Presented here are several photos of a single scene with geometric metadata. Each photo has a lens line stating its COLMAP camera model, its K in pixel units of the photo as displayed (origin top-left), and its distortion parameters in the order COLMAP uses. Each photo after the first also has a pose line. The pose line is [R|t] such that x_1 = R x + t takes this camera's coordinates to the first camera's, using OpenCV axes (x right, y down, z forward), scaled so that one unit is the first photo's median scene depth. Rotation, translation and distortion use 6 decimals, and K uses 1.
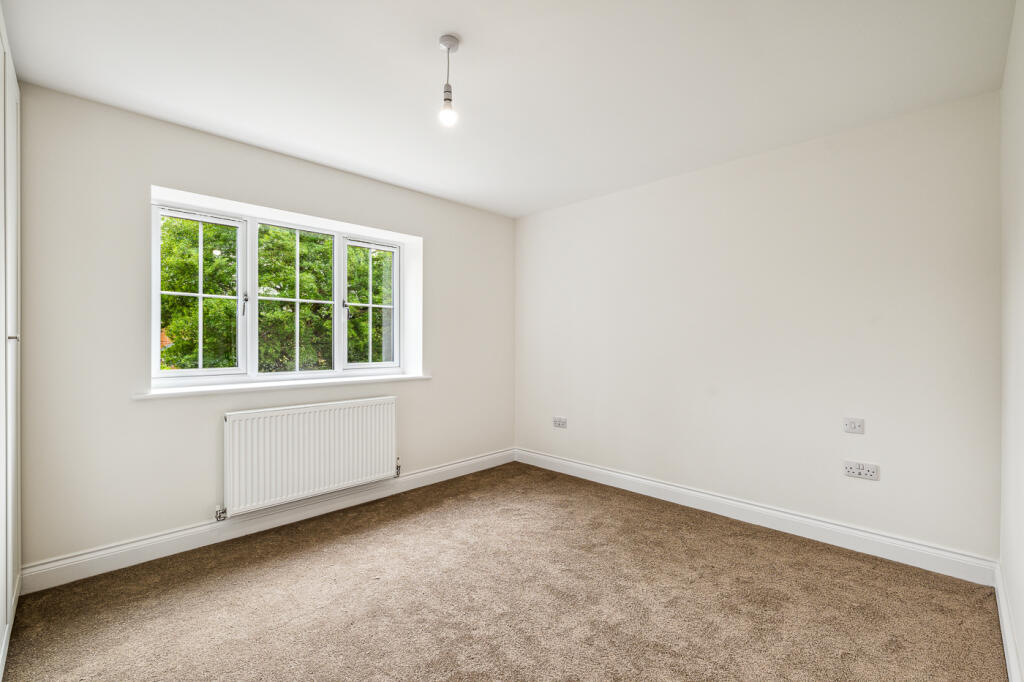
lens RADIAL K [[442.8, 0, 496.8], [0, 442.8, 339.8], [0, 0, 1]] dist [0.003922, 0.000070]
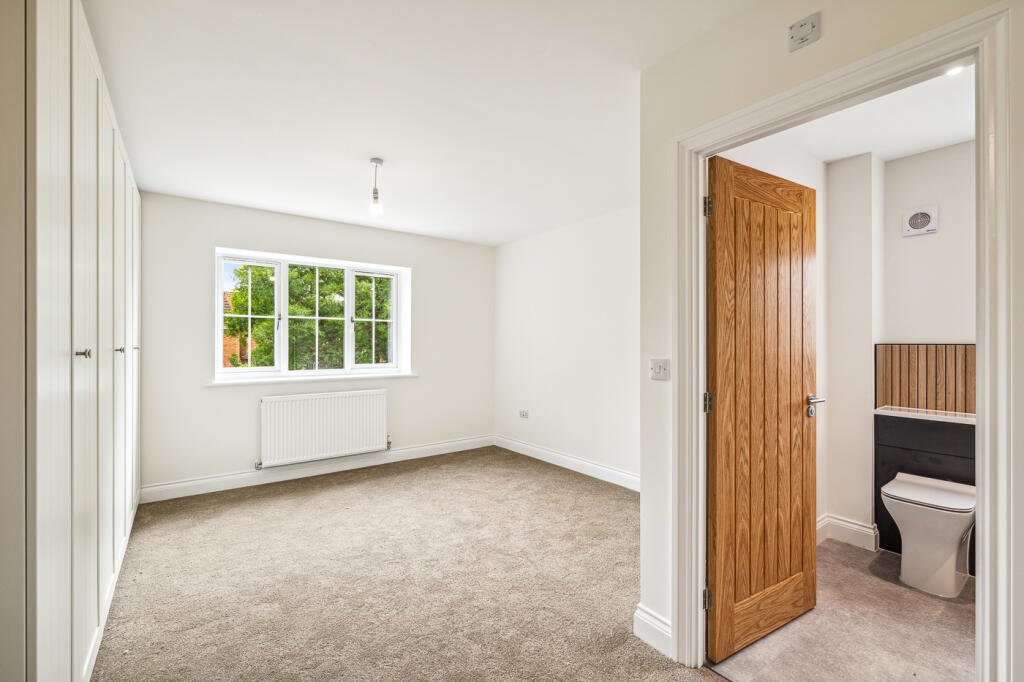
lens RADIAL K [[442.8, 0, 499.5], [0, 442.8, 340.8], [0, 0, 1]] dist [0.003922, 0.000070]
pose [[0.989371, 0.002005, -0.145402, 0.348328], [-0.002216, 0.999997, -0.001289, -0.019900], [0.145399, 0.001598, 0.989372, -0.311312]]
